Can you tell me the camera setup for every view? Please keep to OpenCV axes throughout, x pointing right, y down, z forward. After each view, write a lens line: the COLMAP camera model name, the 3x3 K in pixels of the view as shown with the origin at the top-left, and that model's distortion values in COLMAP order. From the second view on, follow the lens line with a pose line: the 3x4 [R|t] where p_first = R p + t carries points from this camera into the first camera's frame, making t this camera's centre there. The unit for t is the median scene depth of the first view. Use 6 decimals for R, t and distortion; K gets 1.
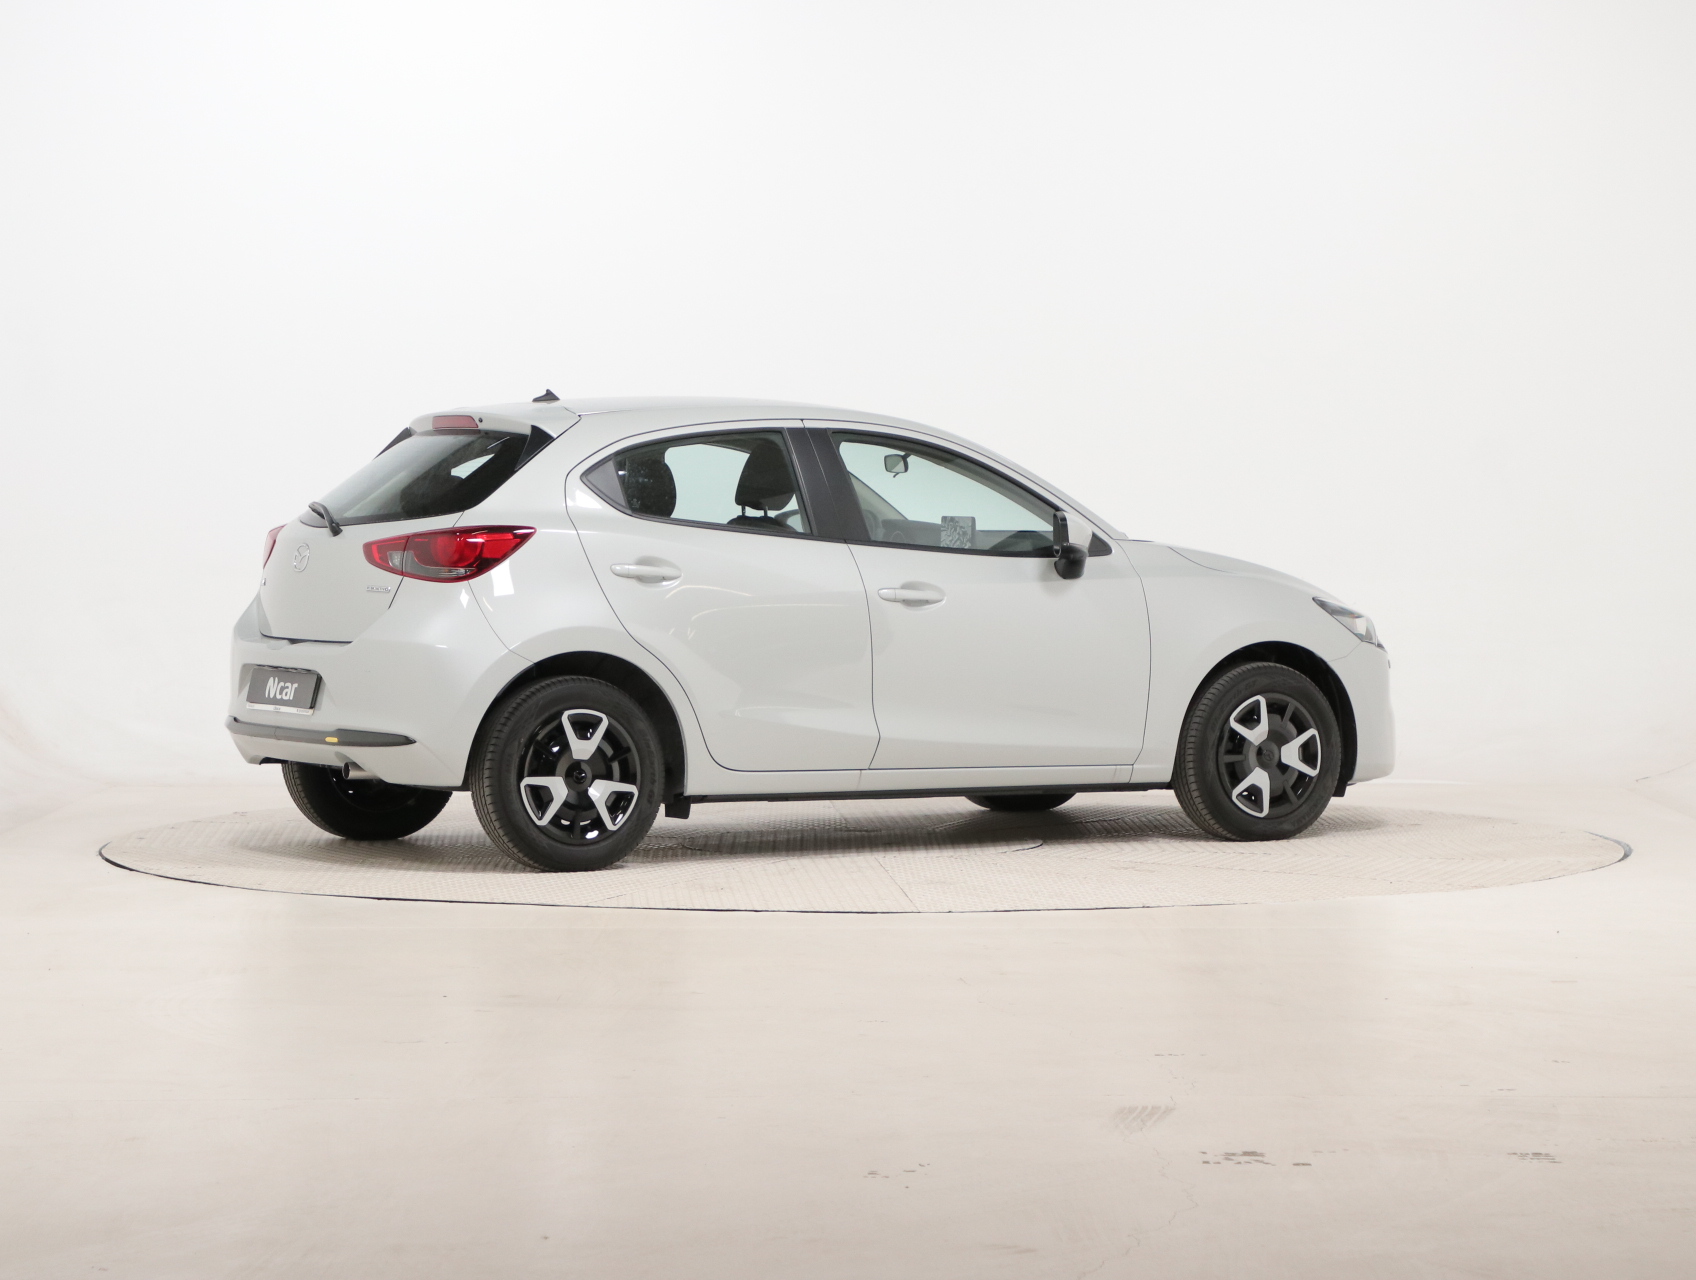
lens RADIAL K [[4439.3, 0, 848.0], [0, 4439.3, 640.0], [0, 0, 1]] dist [-0.321991, -0.035402]
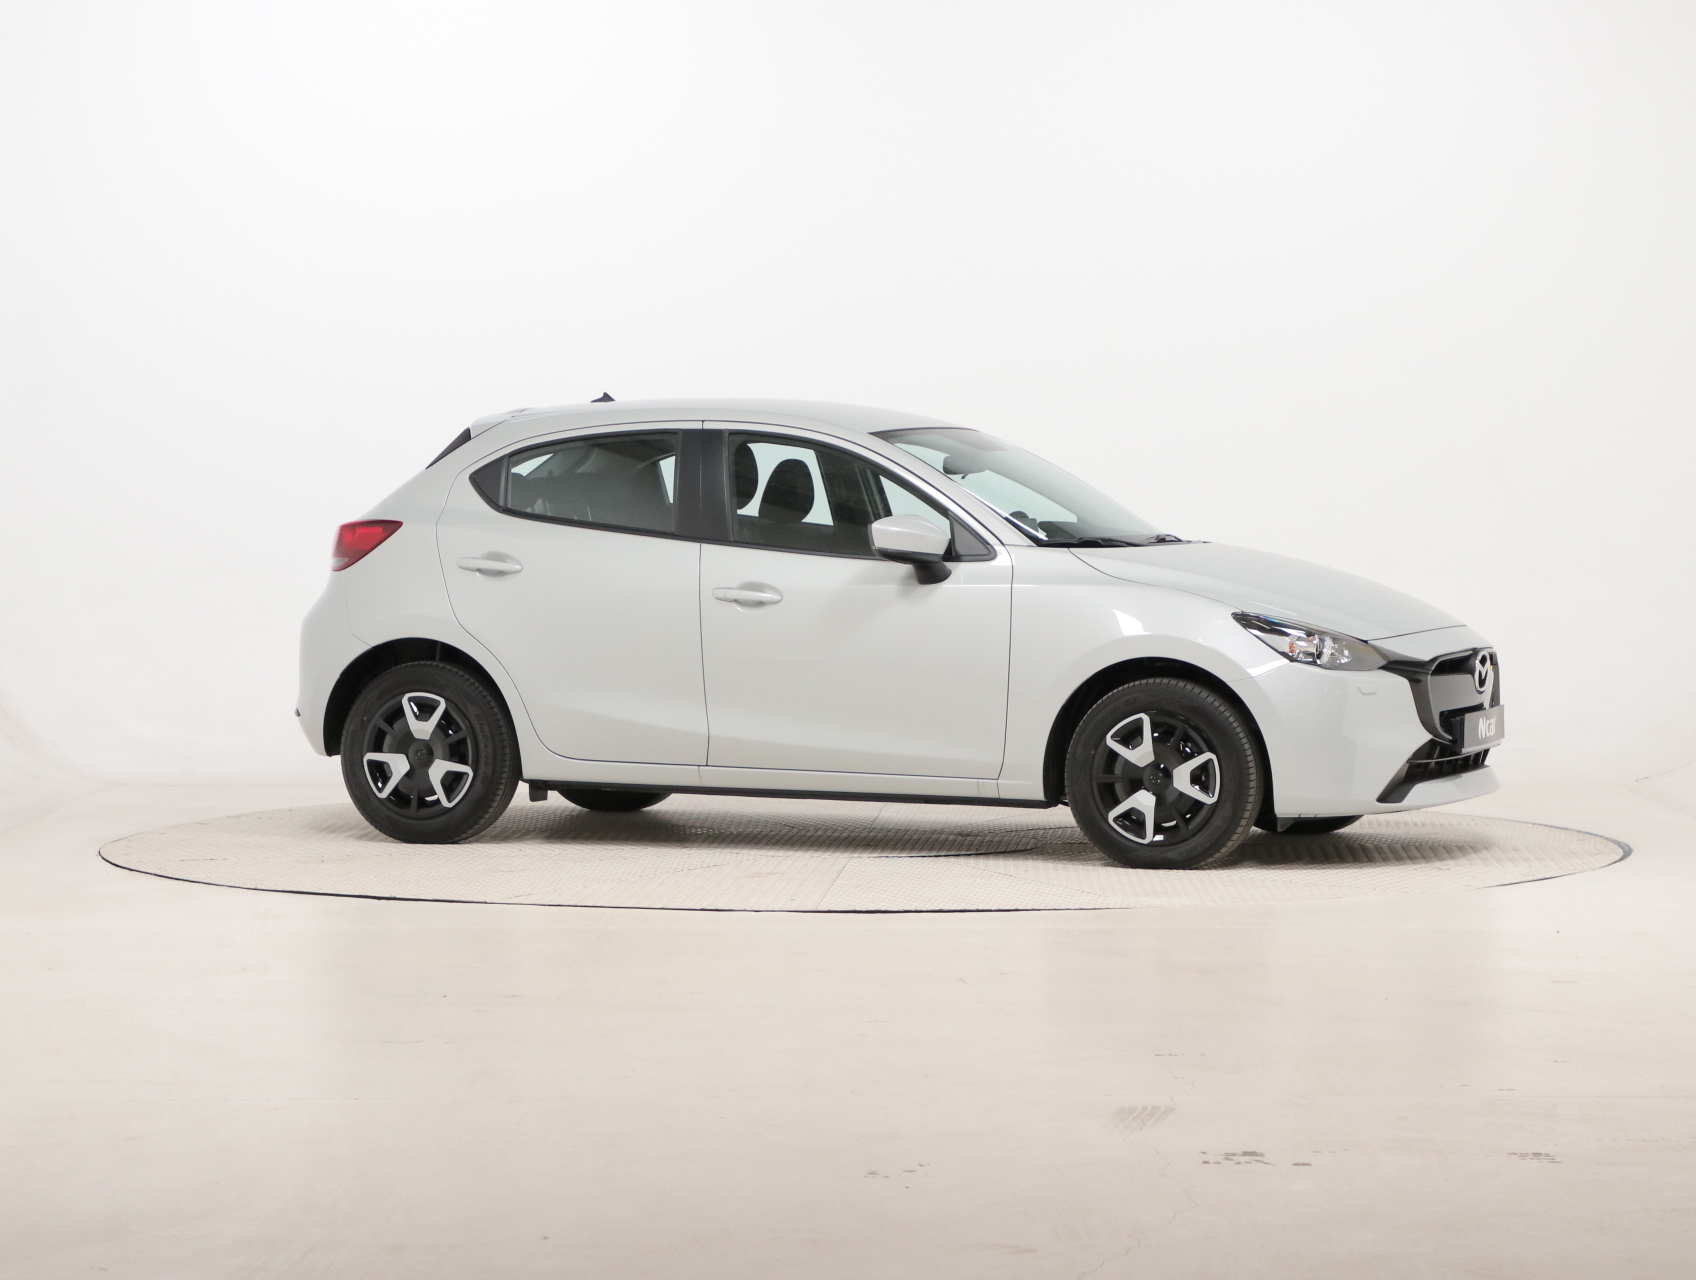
lens RADIAL K [[4439.3, 0, 848.0], [0, 4439.3, 640.0], [0, 0, 1]] dist [-0.321991, -0.035402]
pose [[0.710547, 0.032719, -0.702889, 0.725857], [-0.032005, 0.999387, 0.014167, -0.014721], [0.702922, 0.012429, 0.711159, 0.295053]]
